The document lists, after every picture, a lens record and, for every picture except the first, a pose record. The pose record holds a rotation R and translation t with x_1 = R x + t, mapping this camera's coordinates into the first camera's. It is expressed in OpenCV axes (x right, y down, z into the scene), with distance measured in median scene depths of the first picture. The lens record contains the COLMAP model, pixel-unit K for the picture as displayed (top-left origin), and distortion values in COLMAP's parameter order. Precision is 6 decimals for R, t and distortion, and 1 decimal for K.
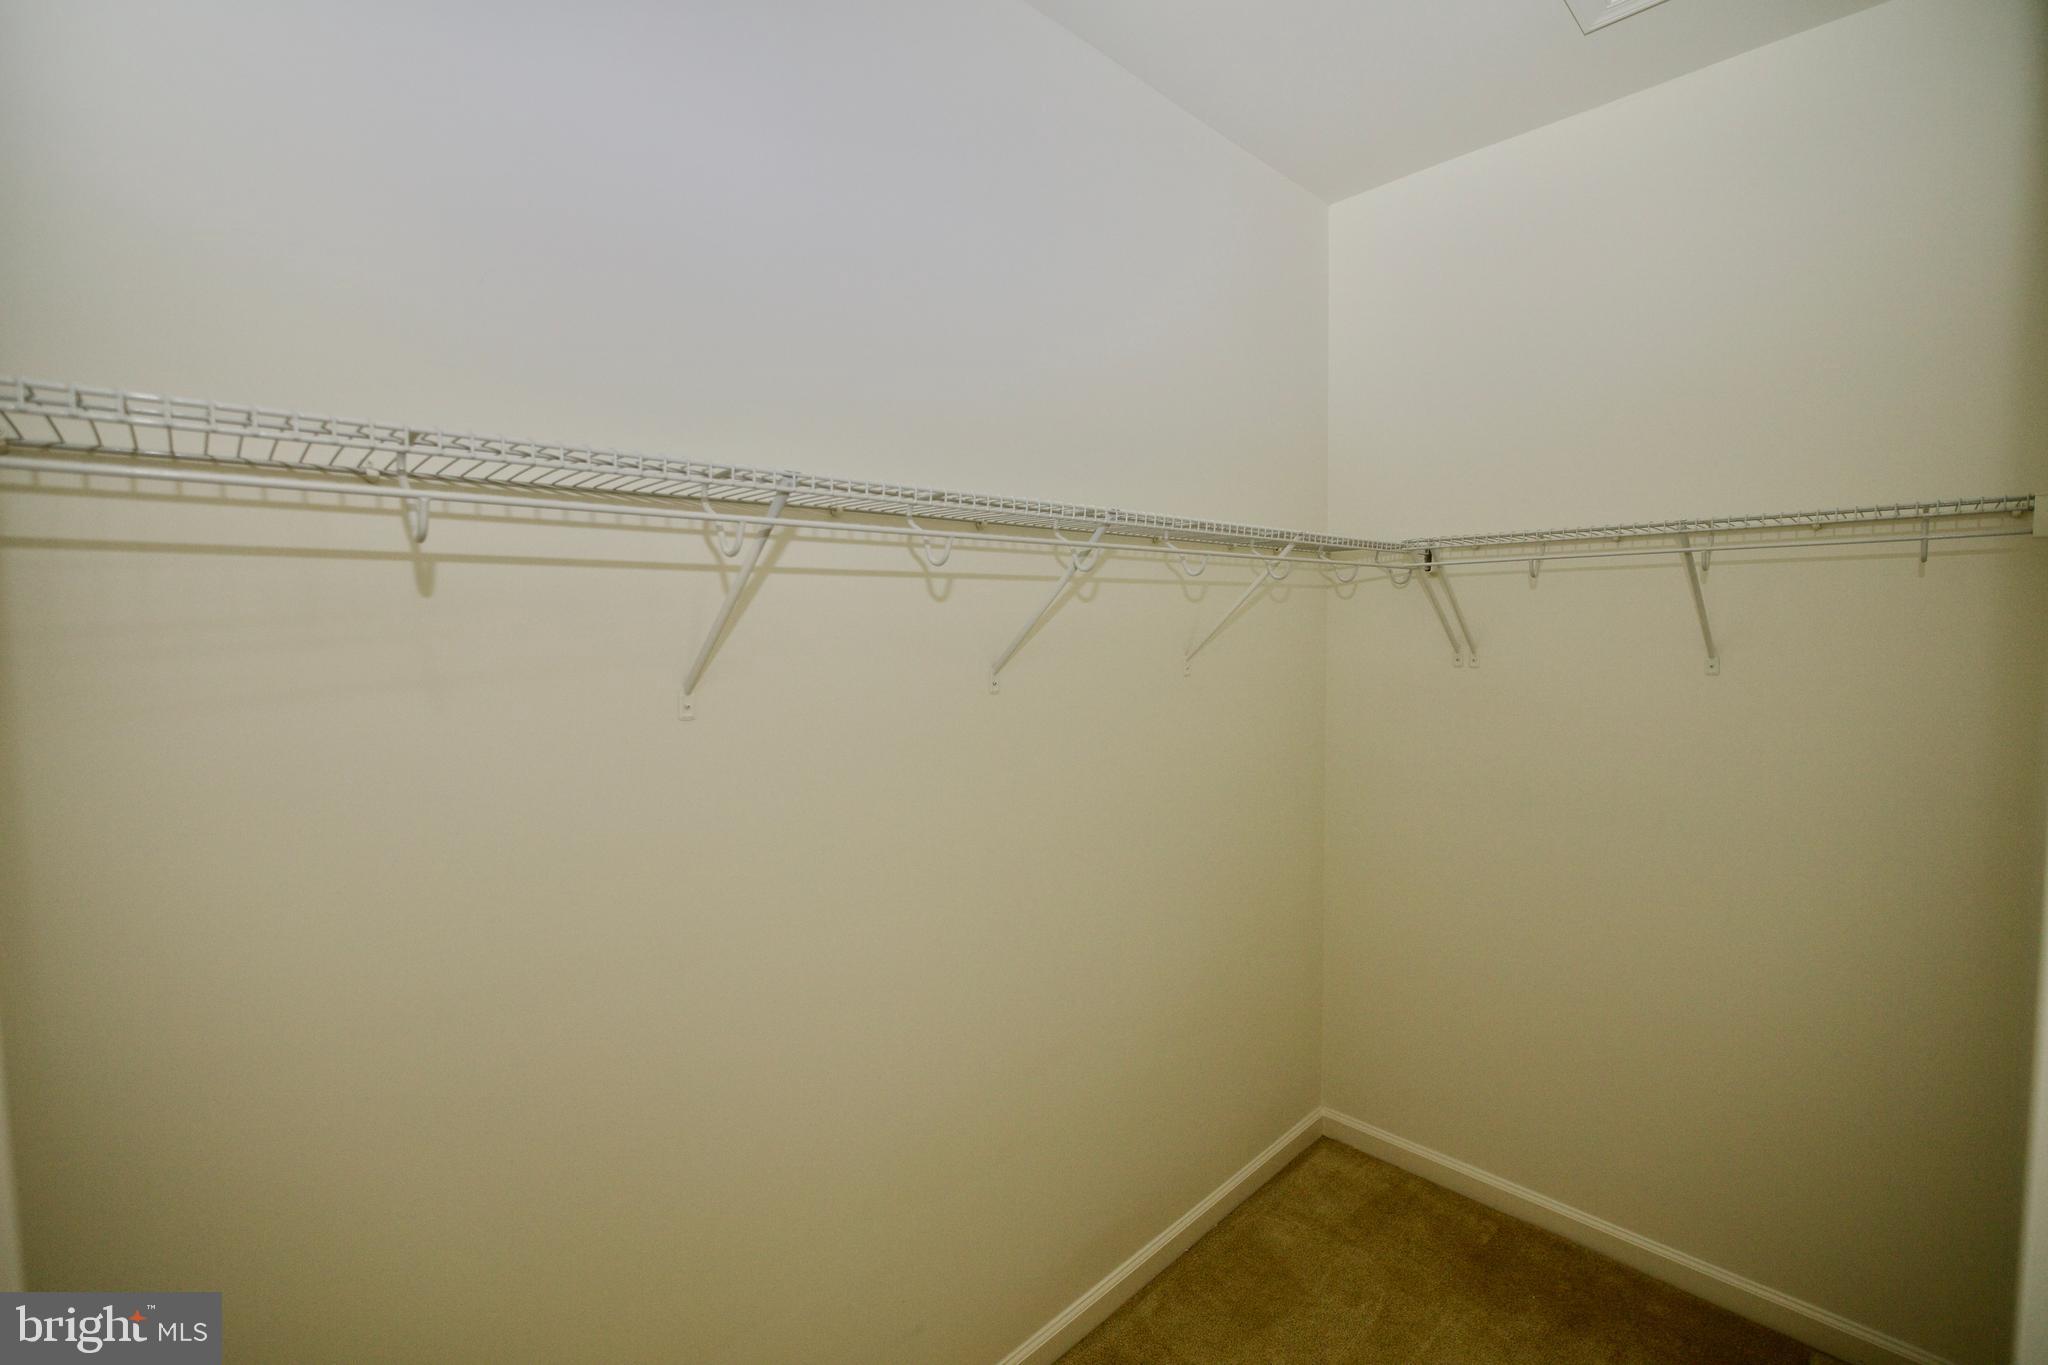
lens RADIAL K [[875.7, 0, 1022.8], [0, 875.7, 678.3], [0, 0, 1]] dist [-0.013206, 0.001222]
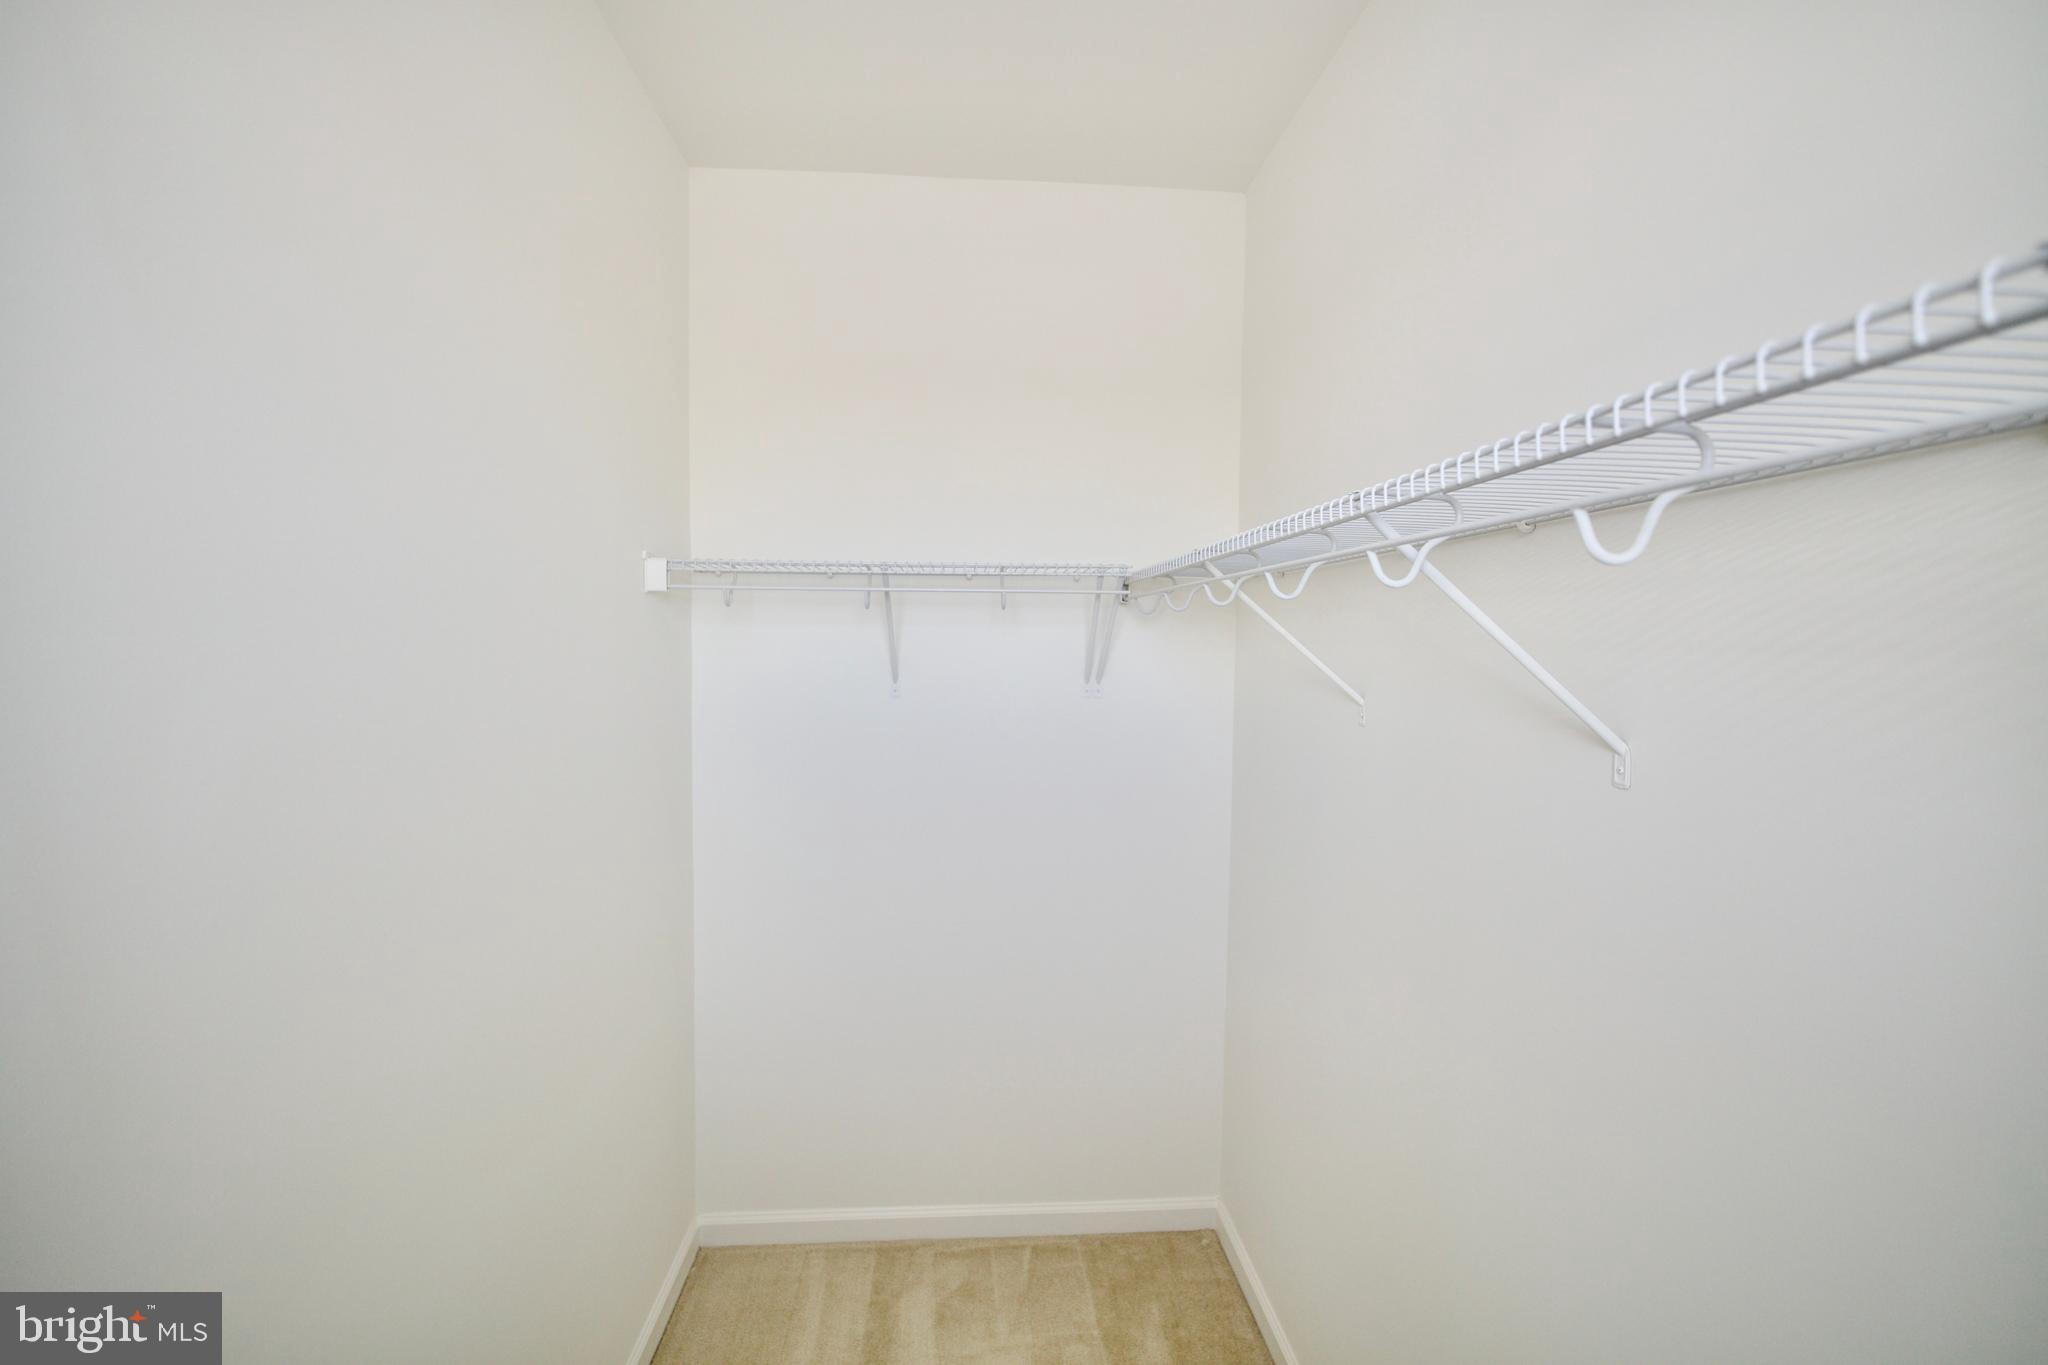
lens RADIAL K [[934.7, 0, 1024.0], [0, 934.7, 682.5], [0, 0, 1]] dist [0.000400, 0.000298]
pose [[0.648898, -0.013965, 0.760747, -0.132854], [0.035478, 0.999299, -0.011918, -0.006769], [-0.760048, 0.034723, 0.648939, 0.139054]]
